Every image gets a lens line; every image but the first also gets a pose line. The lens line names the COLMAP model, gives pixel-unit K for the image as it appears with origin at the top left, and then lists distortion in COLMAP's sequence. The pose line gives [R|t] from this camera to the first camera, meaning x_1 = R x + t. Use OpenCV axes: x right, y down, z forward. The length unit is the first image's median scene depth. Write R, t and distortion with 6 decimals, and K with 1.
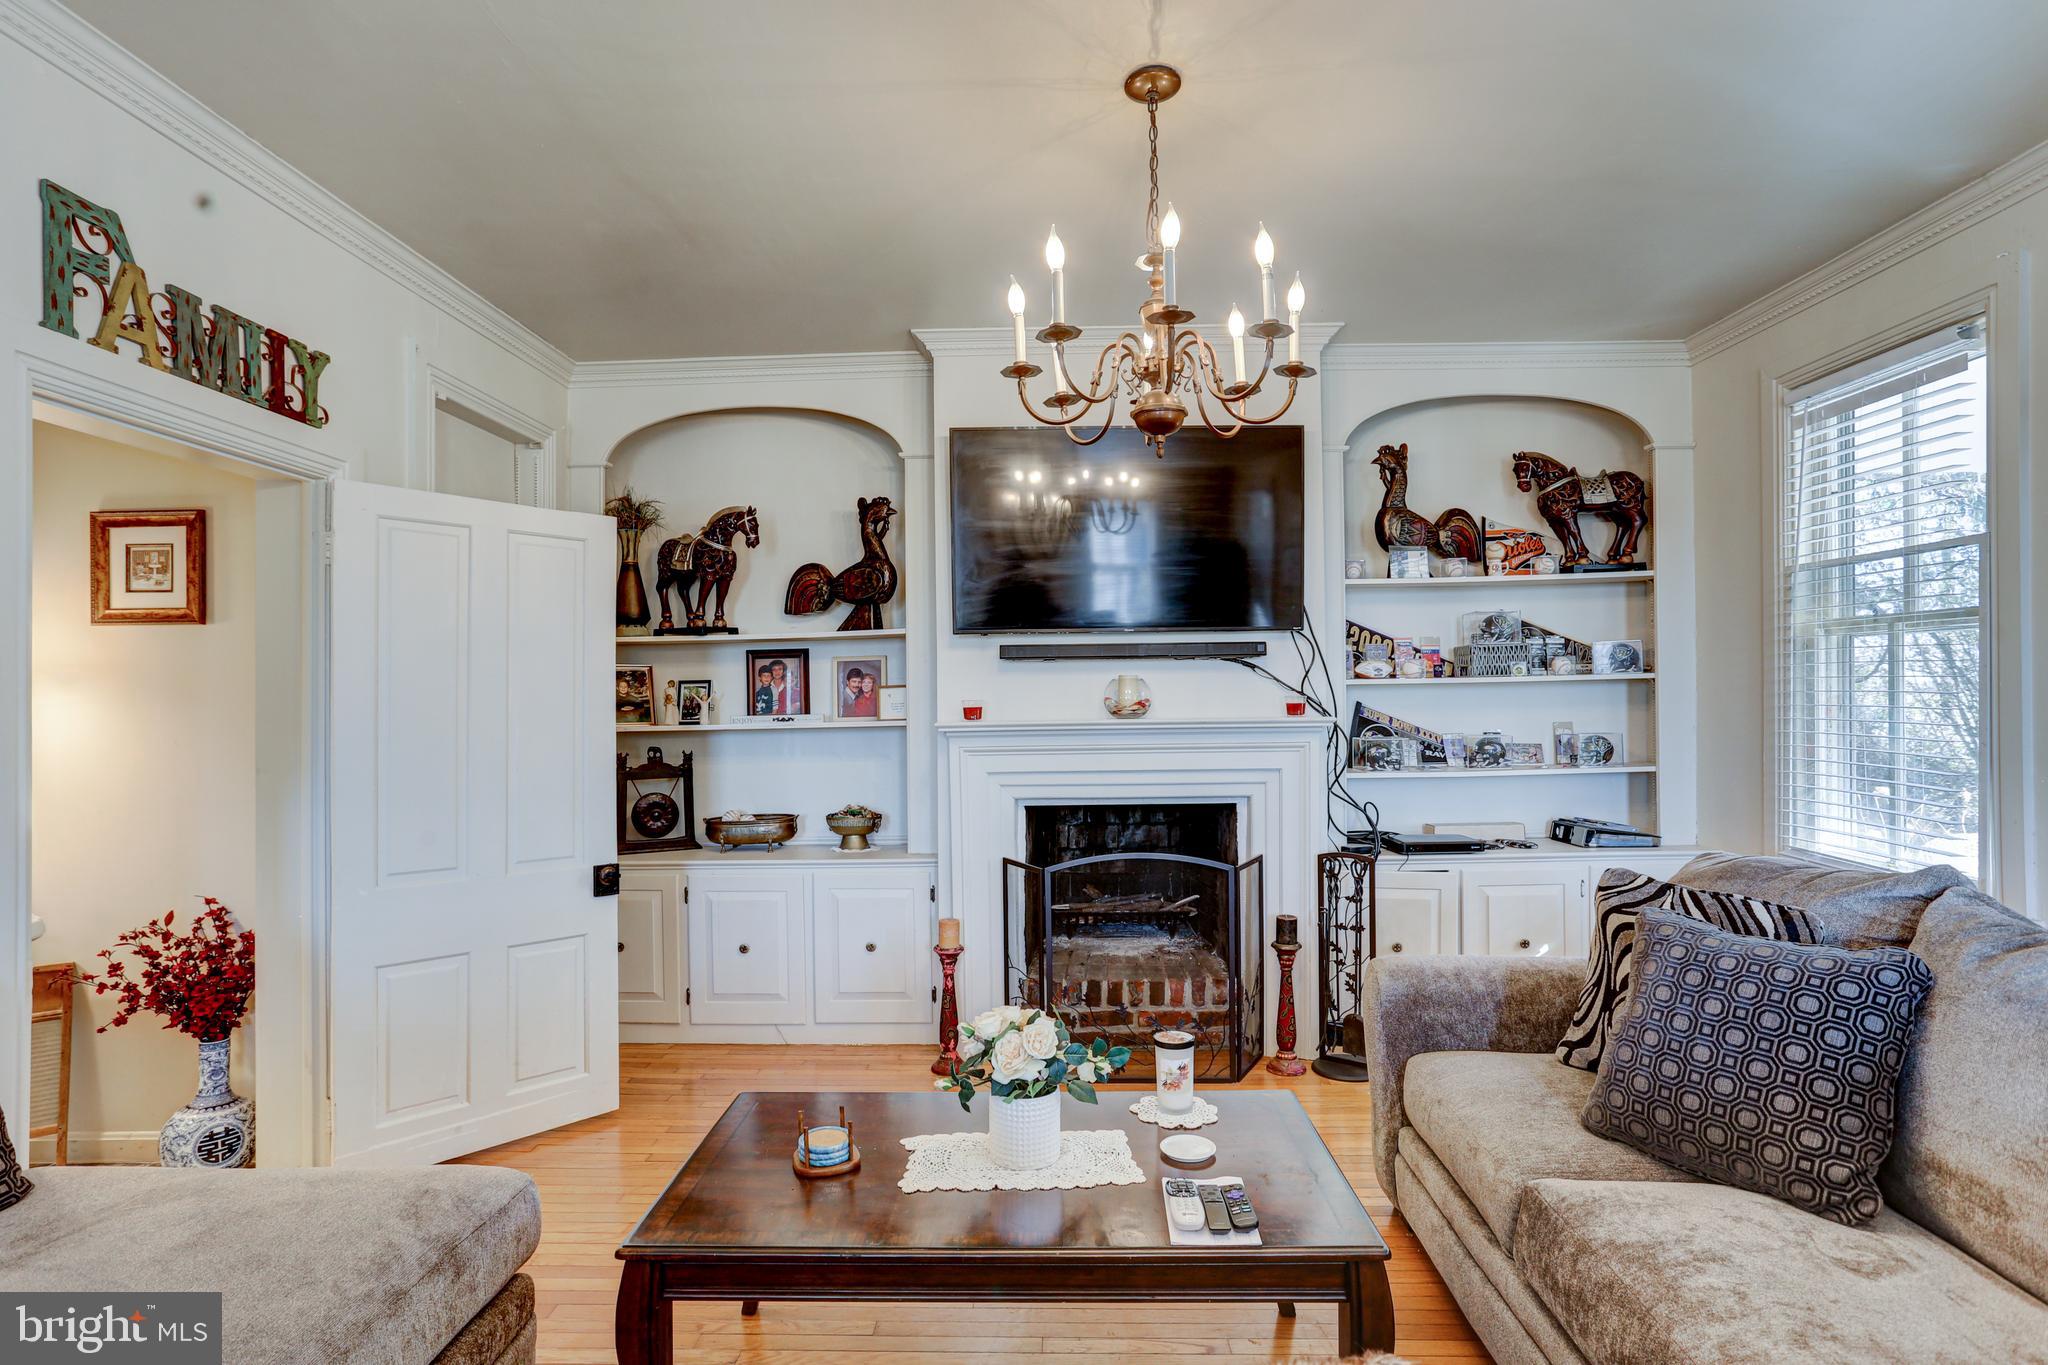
lens RADIAL K [[996.3, 0, 1085.8], [0, 996.3, 698.7], [0, 0, 1]] dist [-0.012458, 0.002435]
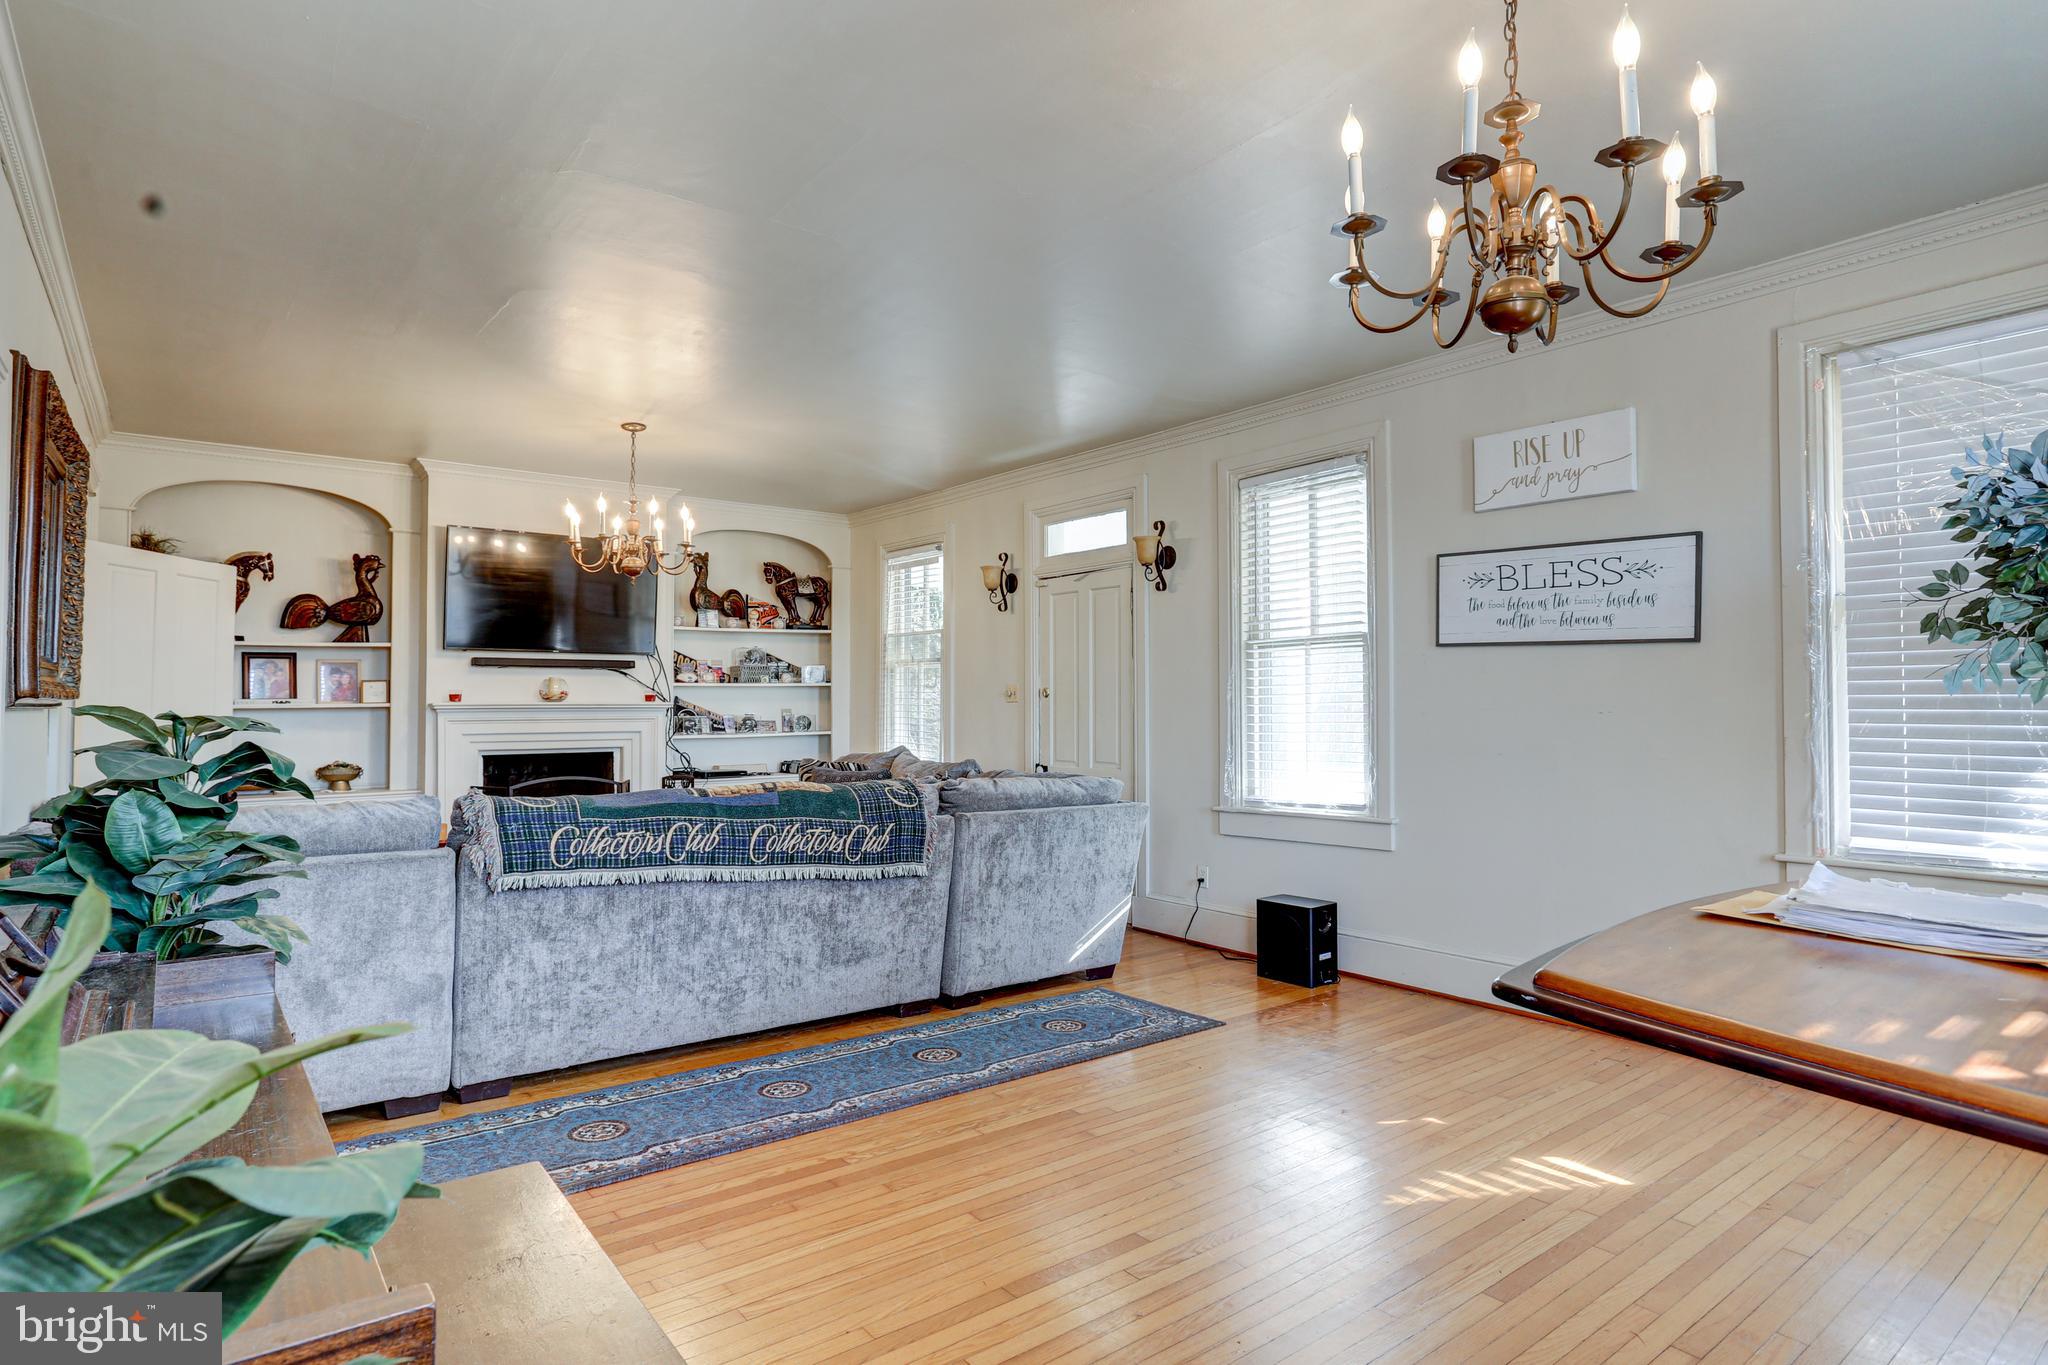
lens RADIAL K [[1086.4, 0, 1030.3], [0, 1086.4, 675.7], [0, 0, 1]] dist [-0.048152, -0.000461]
pose [[0.792565, 0.026441, 0.609214, -0.395497], [-0.006204, 0.999357, -0.035303, 0.031165], [-0.609756, 0.024200, 0.792220, -0.887112]]
